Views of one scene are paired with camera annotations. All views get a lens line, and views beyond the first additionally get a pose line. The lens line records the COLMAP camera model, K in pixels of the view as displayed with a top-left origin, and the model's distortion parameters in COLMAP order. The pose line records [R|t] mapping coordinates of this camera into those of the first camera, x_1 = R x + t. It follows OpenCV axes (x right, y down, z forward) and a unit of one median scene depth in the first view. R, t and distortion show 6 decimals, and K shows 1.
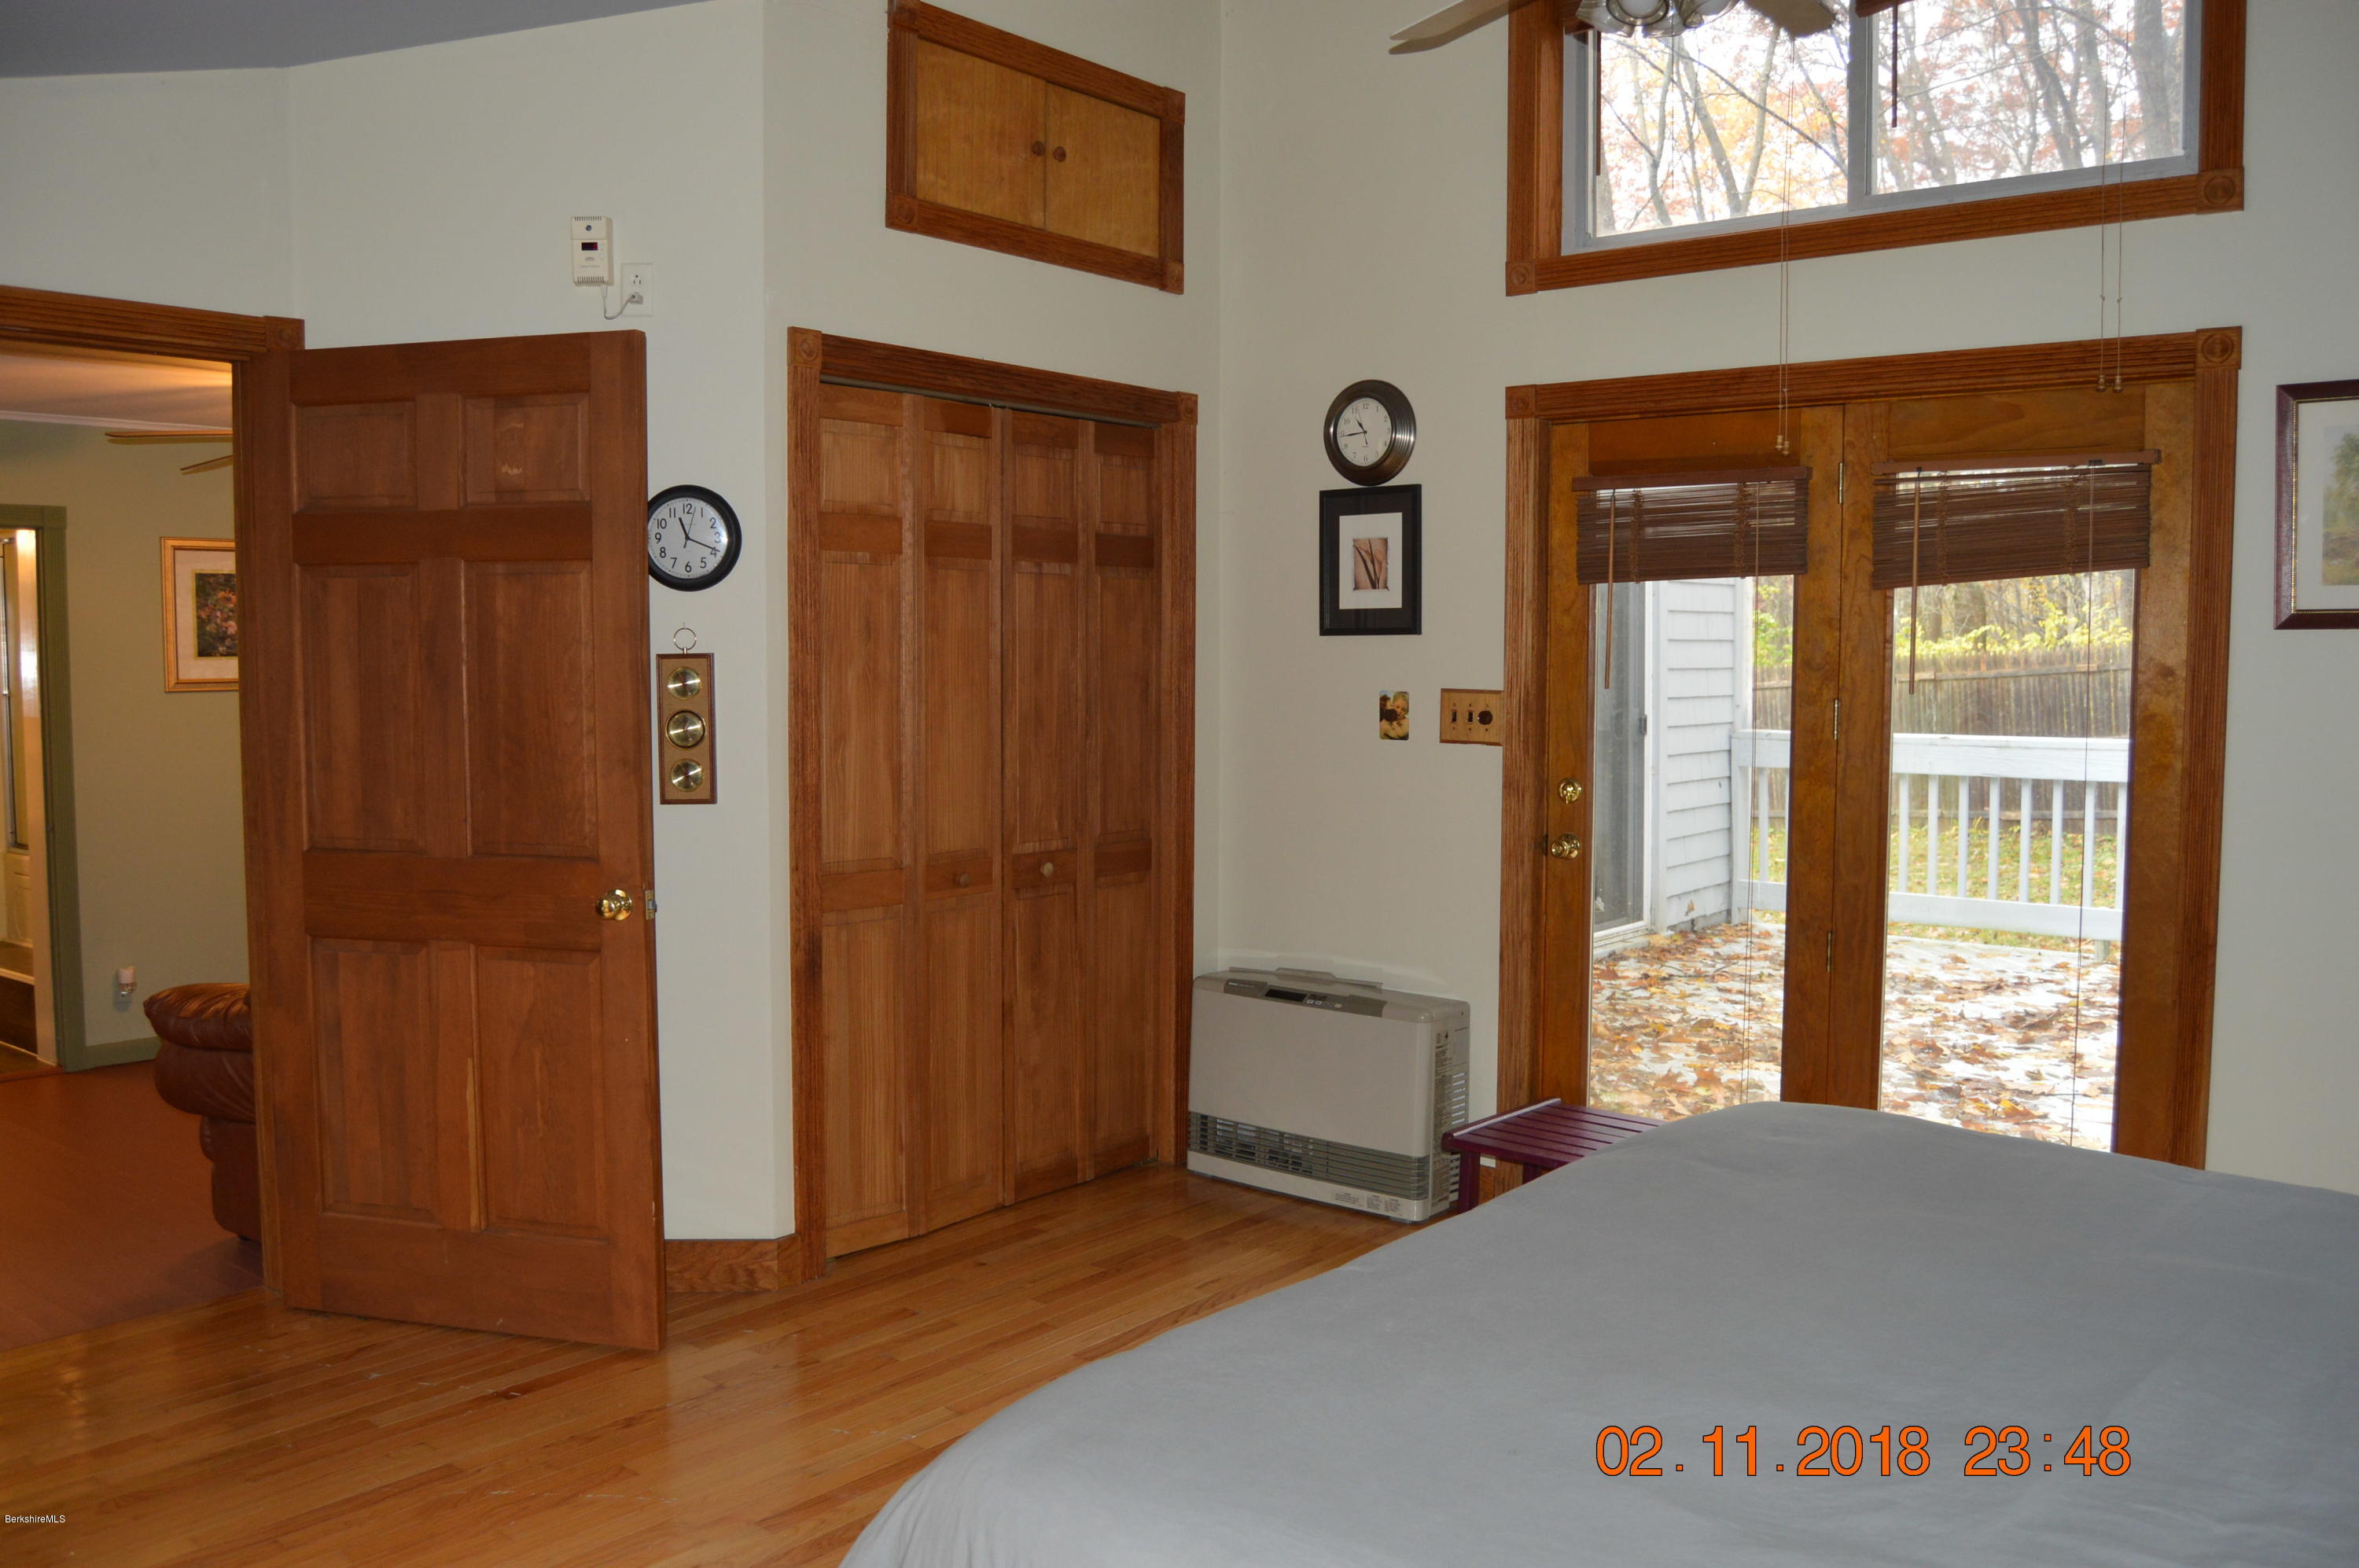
lens RADIAL K [[1874.3, 0, 1185.9], [0, 1874.3, 779.8], [0, 0, 1]] dist [-0.092324, 0.035729]
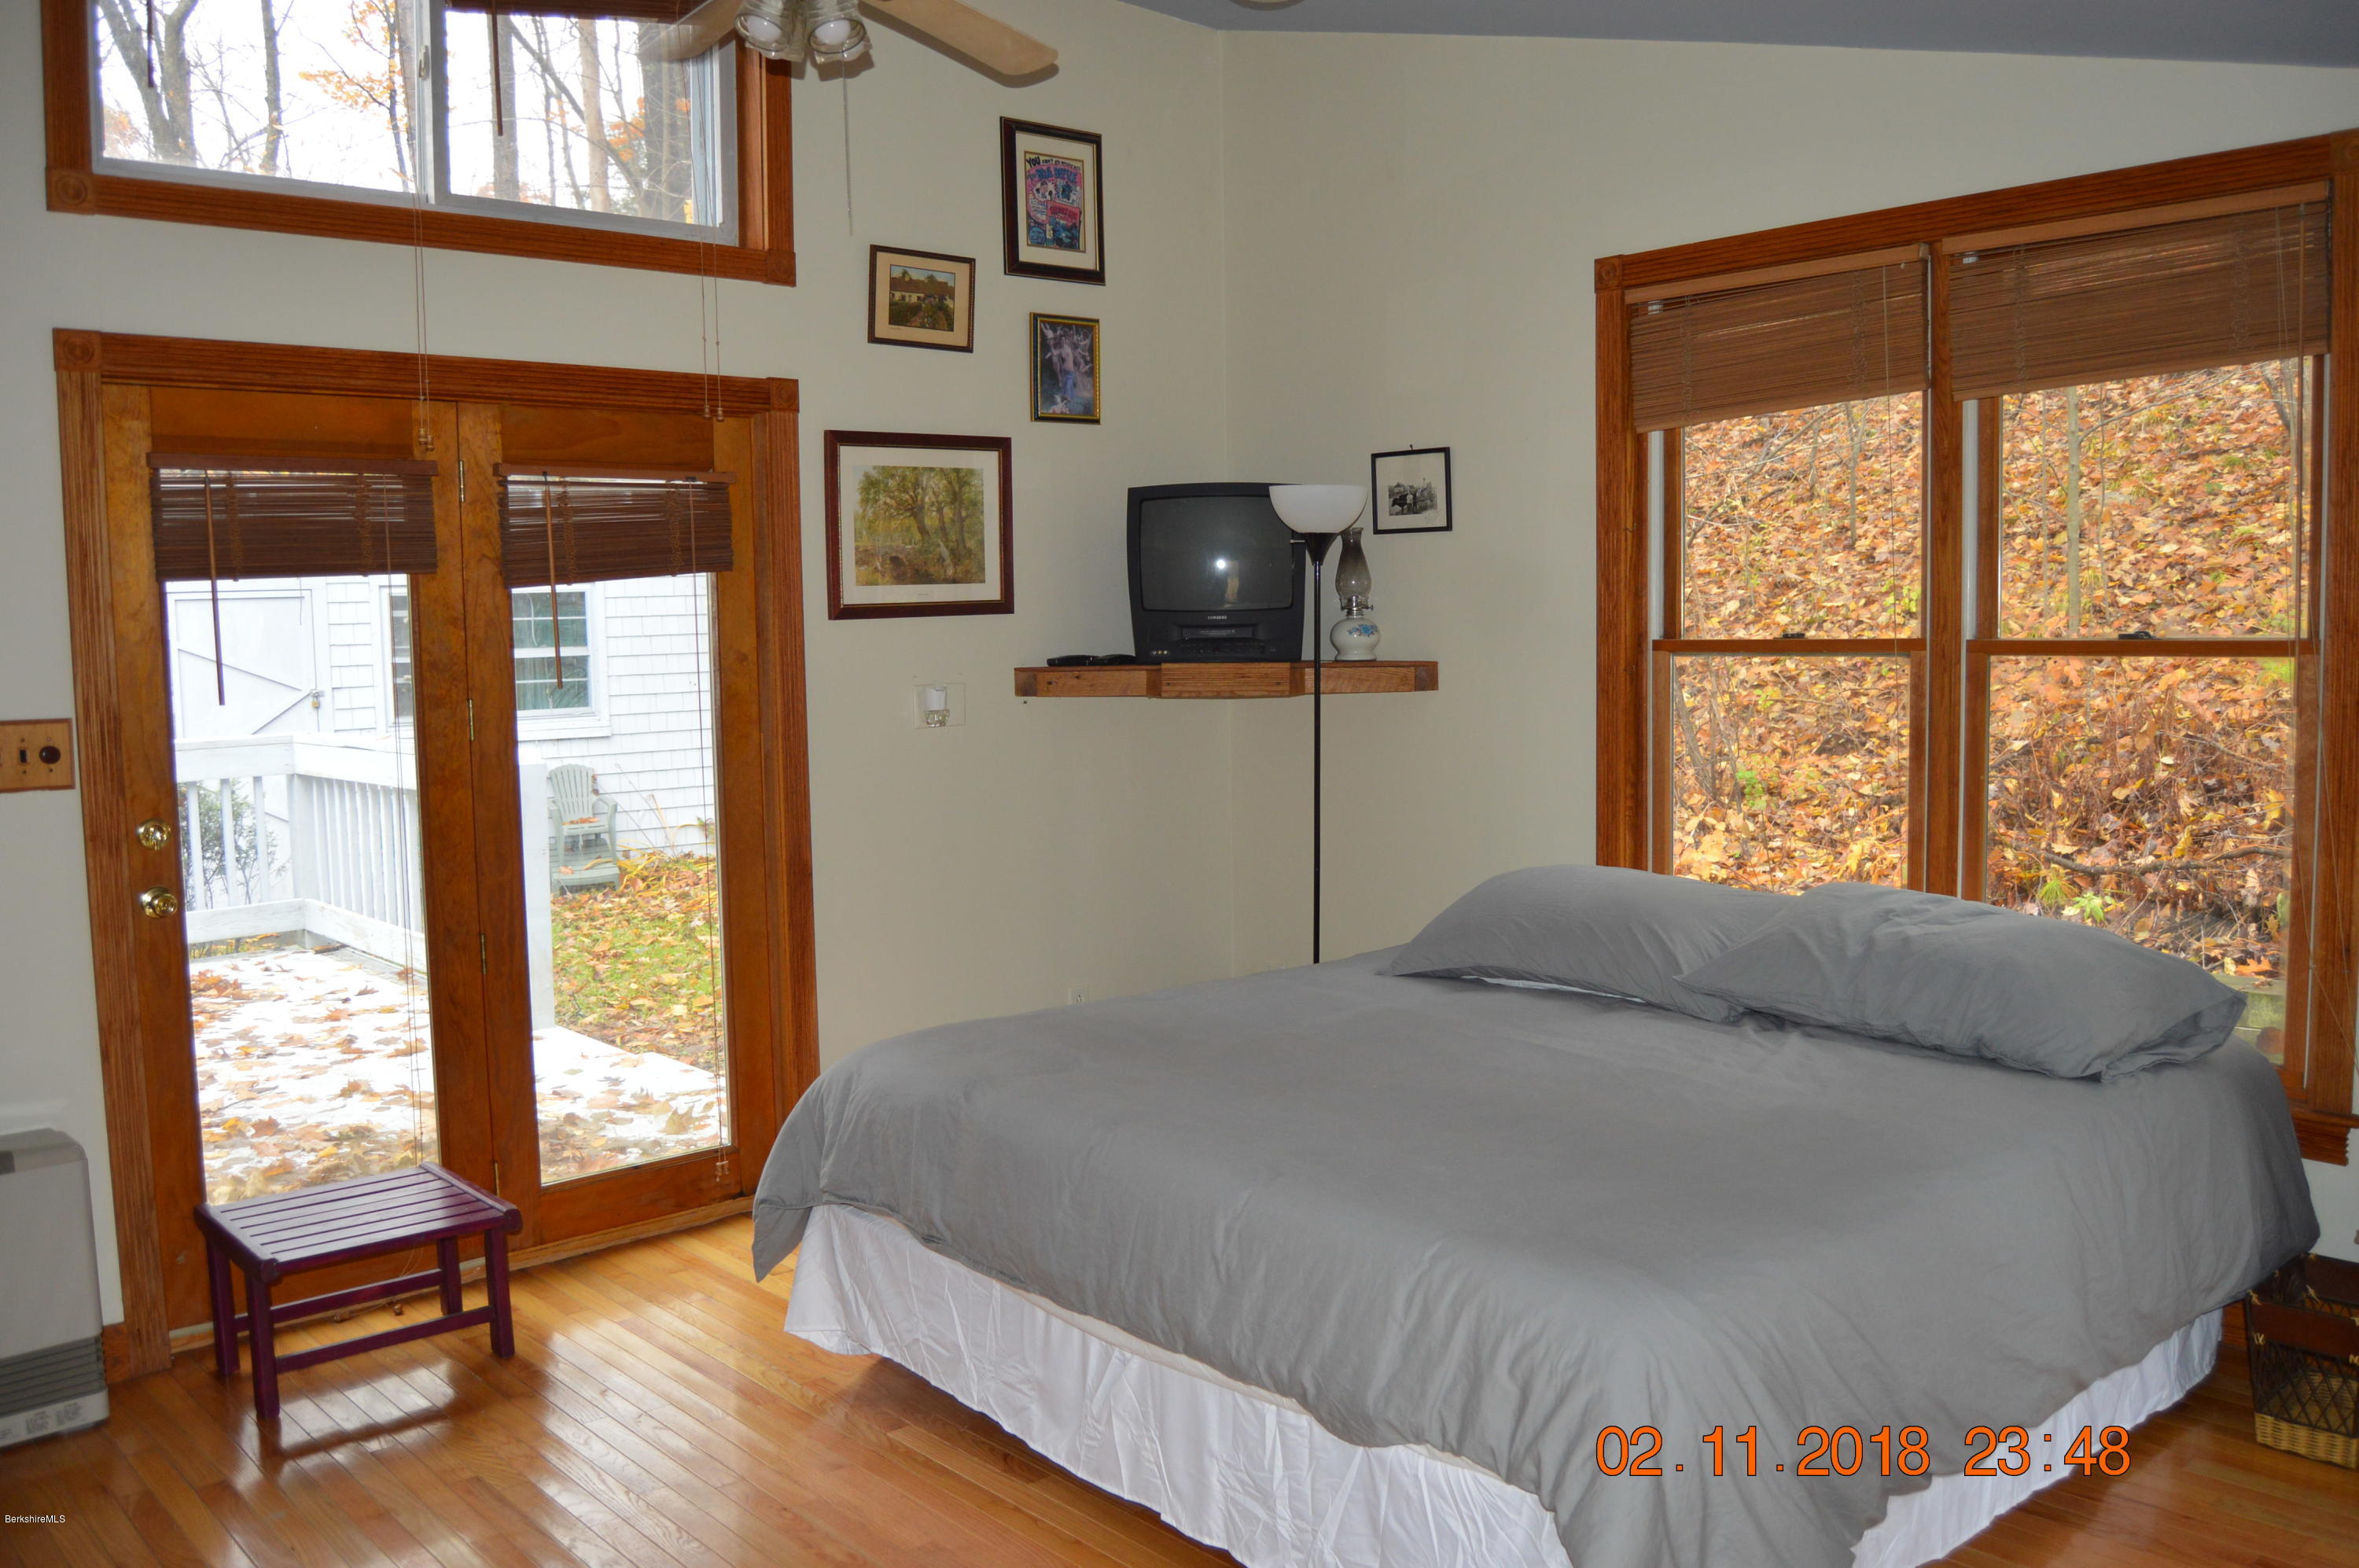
lens RADIAL K [[1874.3, 0, 1185.9], [0, 1874.3, 779.8], [0, 0, 1]] dist [-0.092324, 0.035729]
pose [[0.139969, -0.091730, 0.985898, -0.577375], [0.091677, 0.992623, 0.079341, -0.044493], [-0.985903, 0.079279, 0.147347, 0.483682]]
